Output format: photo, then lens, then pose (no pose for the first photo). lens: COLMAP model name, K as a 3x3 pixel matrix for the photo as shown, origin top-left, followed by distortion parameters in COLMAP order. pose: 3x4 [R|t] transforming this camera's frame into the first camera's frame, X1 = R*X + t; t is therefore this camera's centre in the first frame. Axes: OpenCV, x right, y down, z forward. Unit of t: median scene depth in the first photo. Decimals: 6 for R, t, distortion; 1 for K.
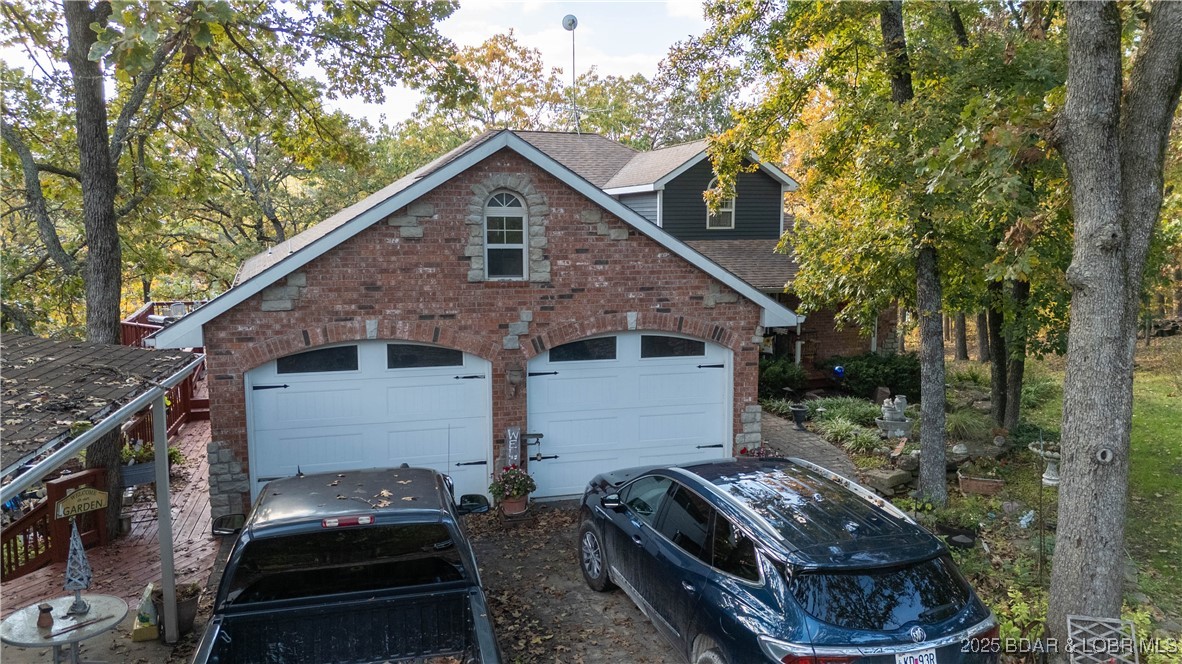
lens RADIAL K [[868.8, 0, 591.0], [0, 868.8, 332.0], [0, 0, 1]] dist [0.076323, -0.053686]
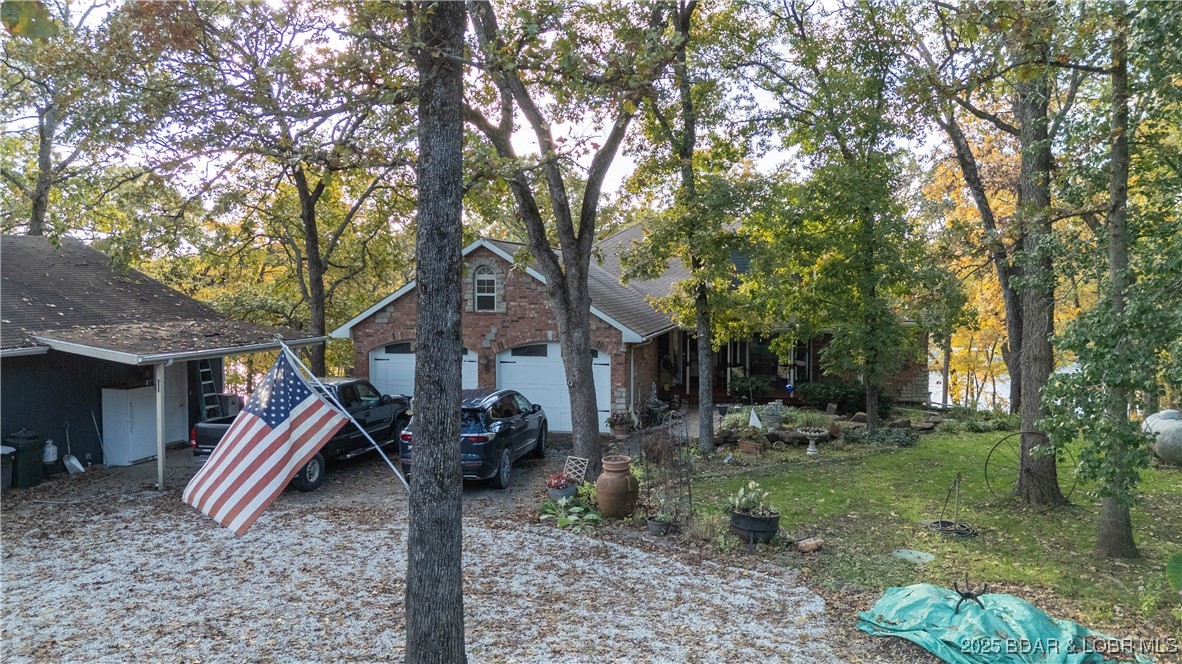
lens RADIAL K [[860.6, 0, 591.0], [0, 860.6, 332.0], [0, 0, 1]] dist [0.104695, -0.124213]
pose [[0.886749, 0.029514, -0.461308, 1.005962], [-0.059675, 0.996918, -0.050928, 0.070104], [0.458383, 0.072689, 0.885777, -0.602474]]
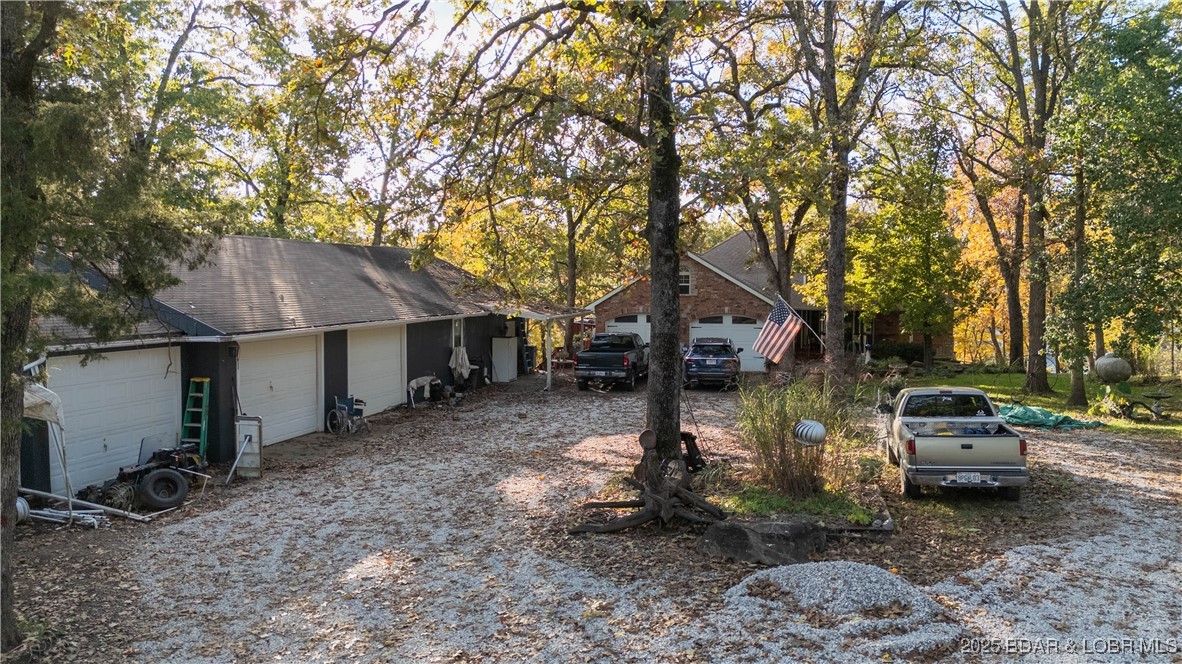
lens RADIAL K [[860.6, 0, 591.0], [0, 860.6, 332.0], [0, 0, 1]] dist [0.104695, -0.124213]
pose [[0.900328, 0.027322, -0.434354, 0.936427], [-0.056277, 0.996957, -0.053941, 0.252990], [0.431558, 0.073009, 0.899126, -1.876215]]
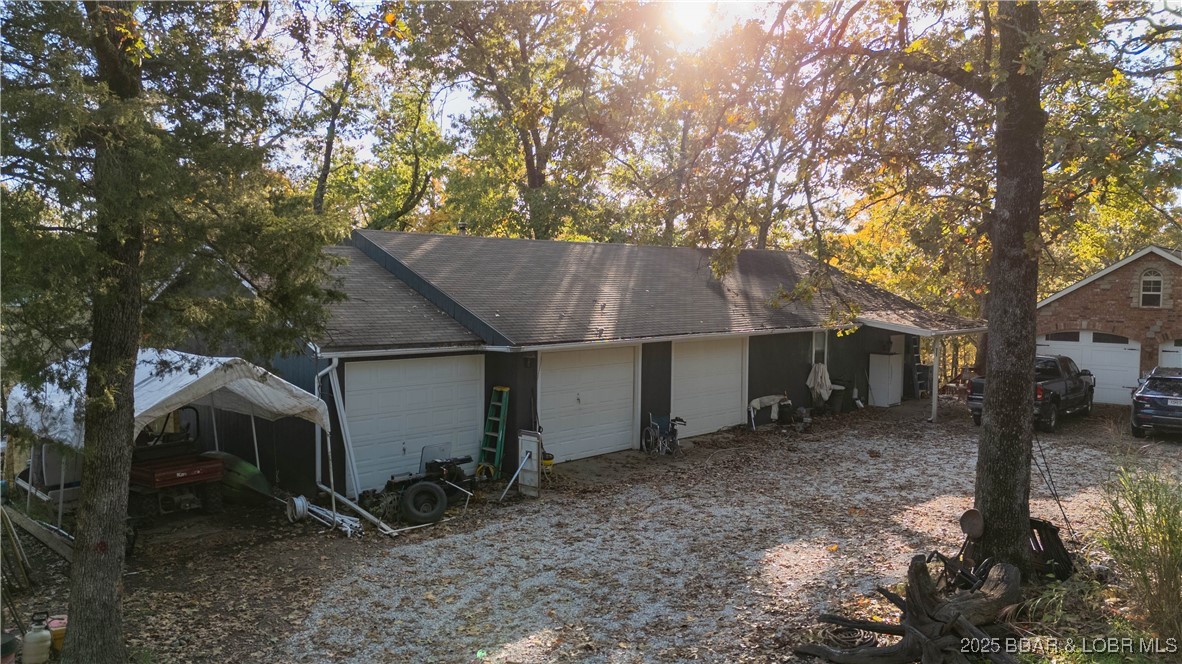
lens RADIAL K [[860.6, 0, 591.0], [0, 860.6, 332.0], [0, 0, 1]] dist [0.104695, -0.124213]
pose [[0.573788, 0.052004, -0.817351, 0.960566], [-0.109756, 0.993863, -0.013815, 0.199459], [0.811616, 0.097636, 0.575974, -1.541825]]
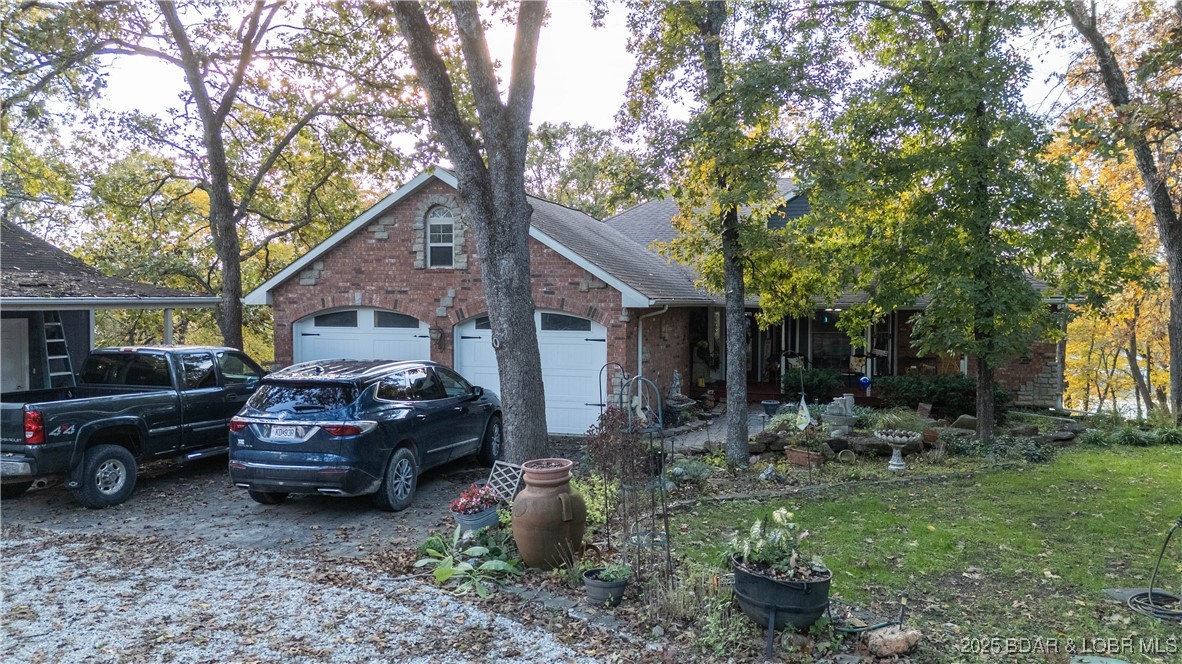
lens RADIAL K [[868.8, 0, 591.0], [0, 868.8, 332.0], [0, 0, 1]] dist [0.076323, -0.053686]
pose [[0.844070, 0.024303, -0.535682, 0.884344], [-0.071485, 0.995156, -0.067490, 0.124407], [0.531447, 0.095260, 0.841718, -0.068539]]
